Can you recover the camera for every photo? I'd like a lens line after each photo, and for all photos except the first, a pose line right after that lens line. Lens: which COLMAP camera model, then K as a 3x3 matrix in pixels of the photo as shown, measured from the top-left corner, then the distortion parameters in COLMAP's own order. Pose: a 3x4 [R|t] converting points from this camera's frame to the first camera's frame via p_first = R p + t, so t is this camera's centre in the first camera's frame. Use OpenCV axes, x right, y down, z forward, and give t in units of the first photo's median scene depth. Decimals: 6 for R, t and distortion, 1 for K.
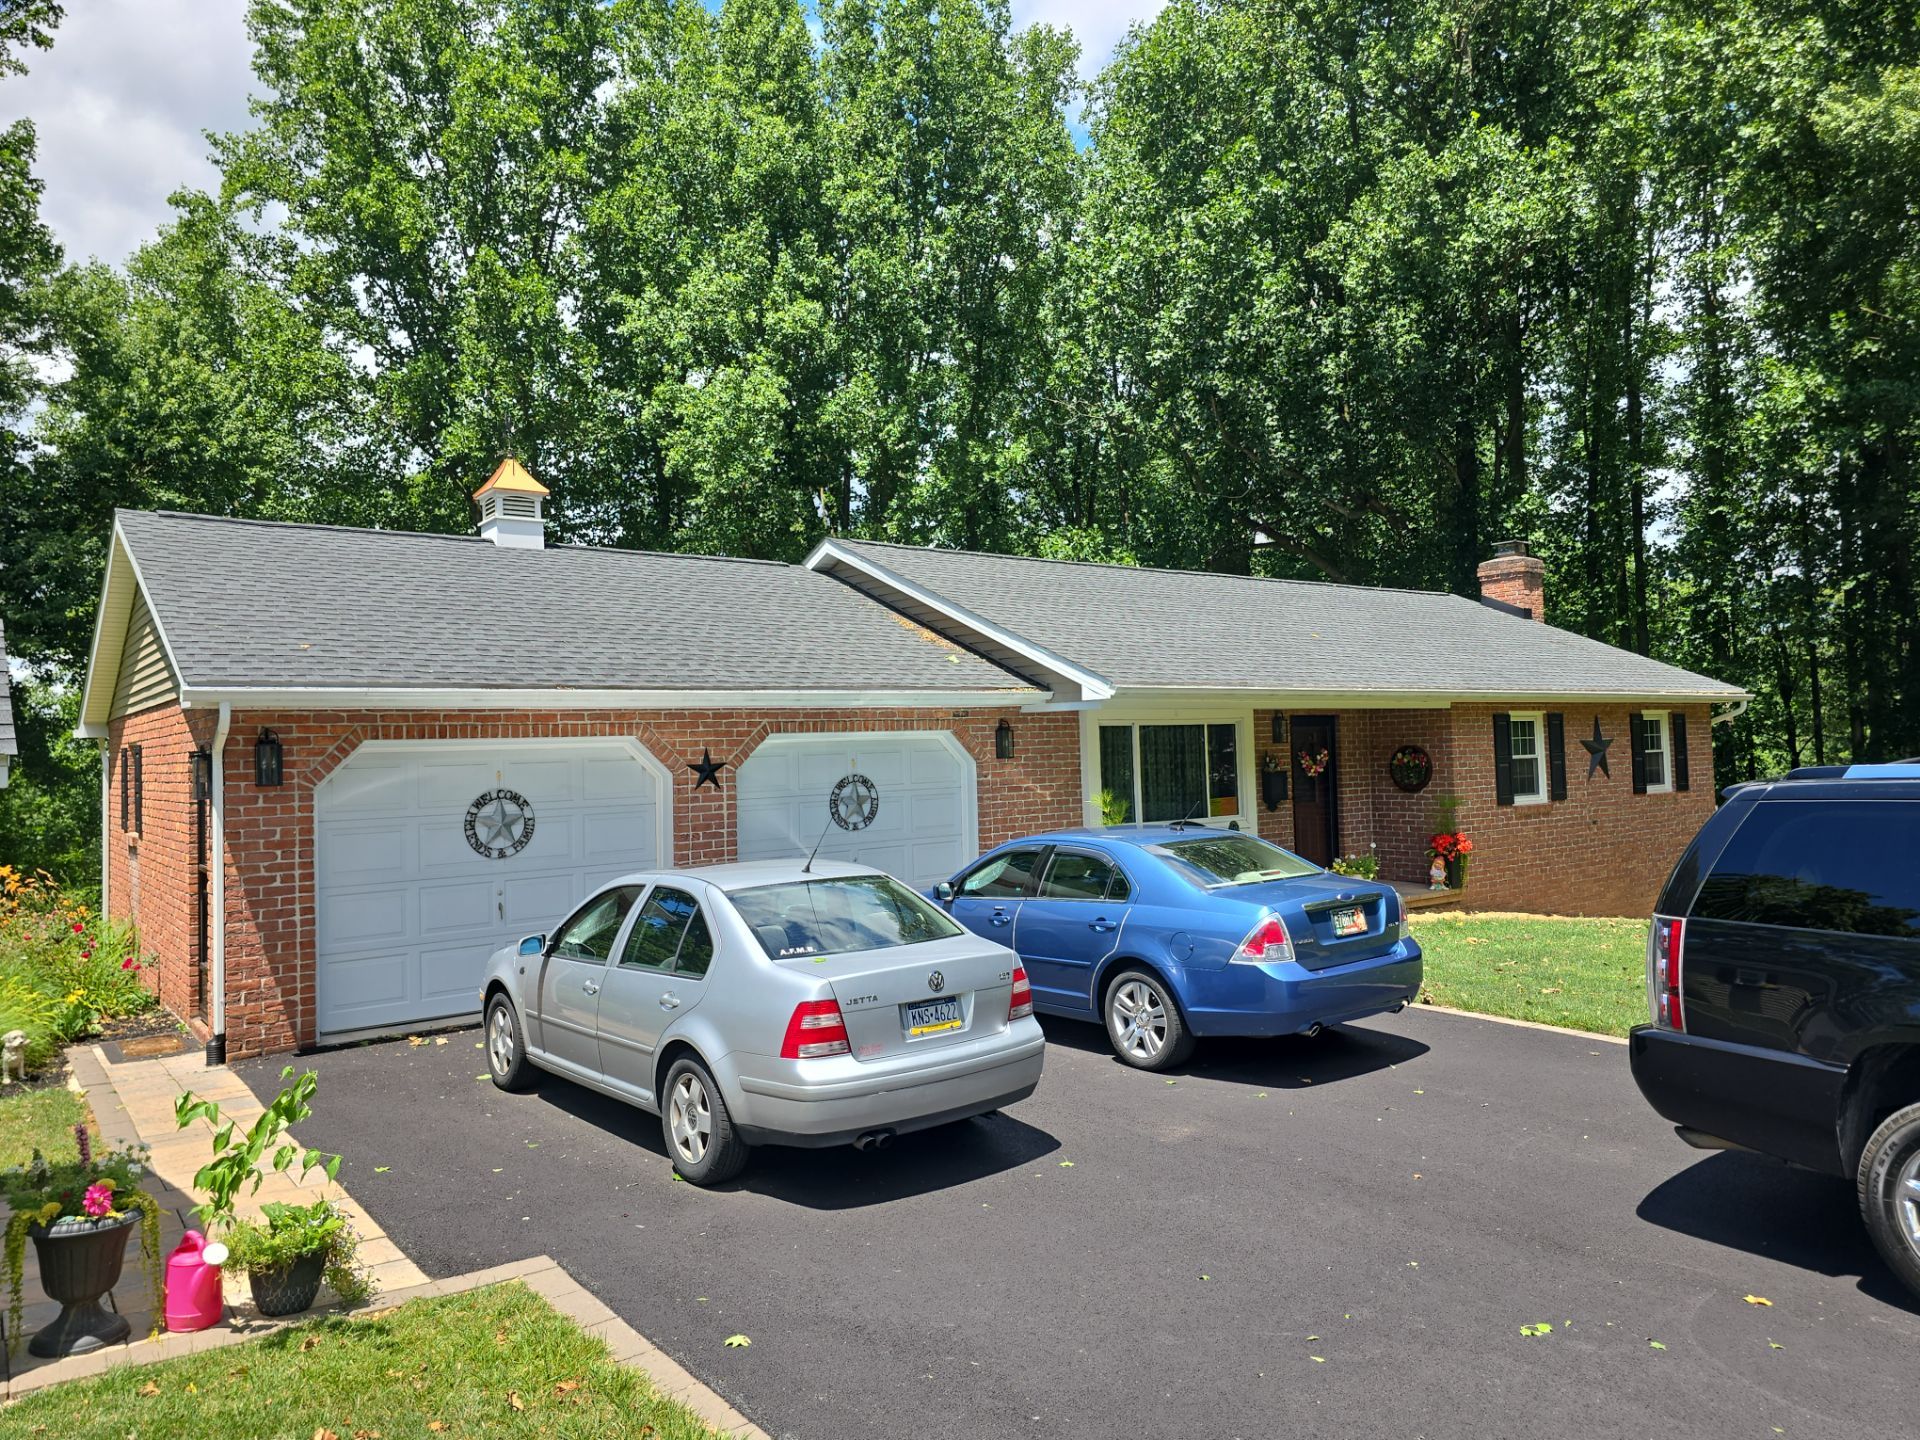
lens RADIAL K [[1292.4, 0, 961.1], [0, 1292.4, 711.5], [0, 0, 1]] dist [0.007030, -0.001907]
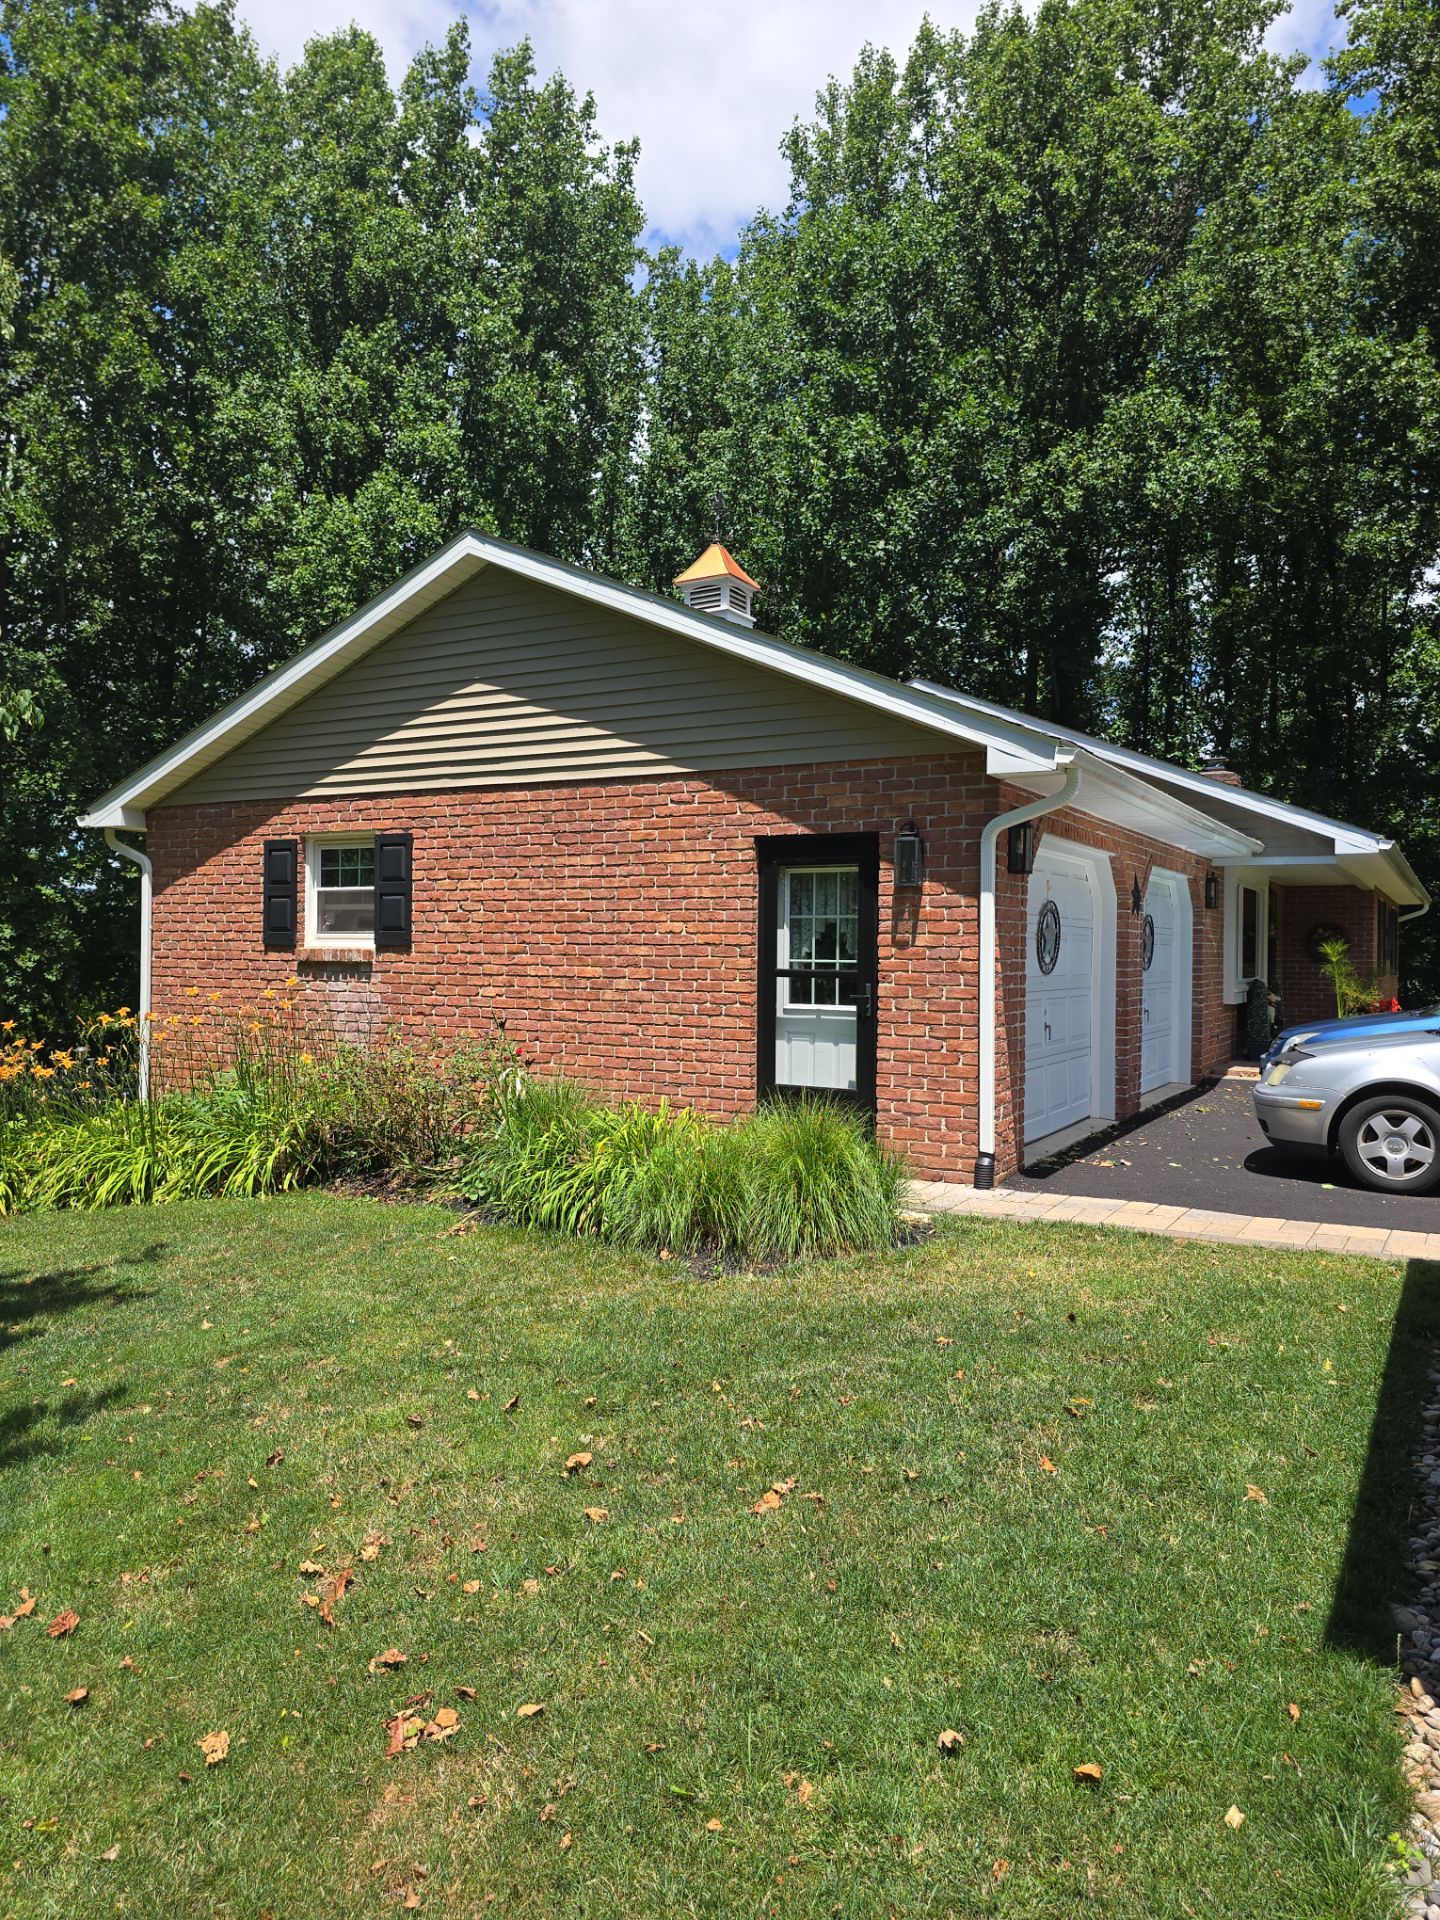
lens RADIAL K [[1292.4, 0, 722.9], [0, 1292.4, 964.9], [0, 0, 1]] dist [0.007030, -0.001907]
pose [[0.919773, 0.030060, 0.391298, -0.322334], [-0.043453, 0.998732, 0.025416, 0.031799], [-0.390038, -0.040380, 0.919913, 0.087143]]
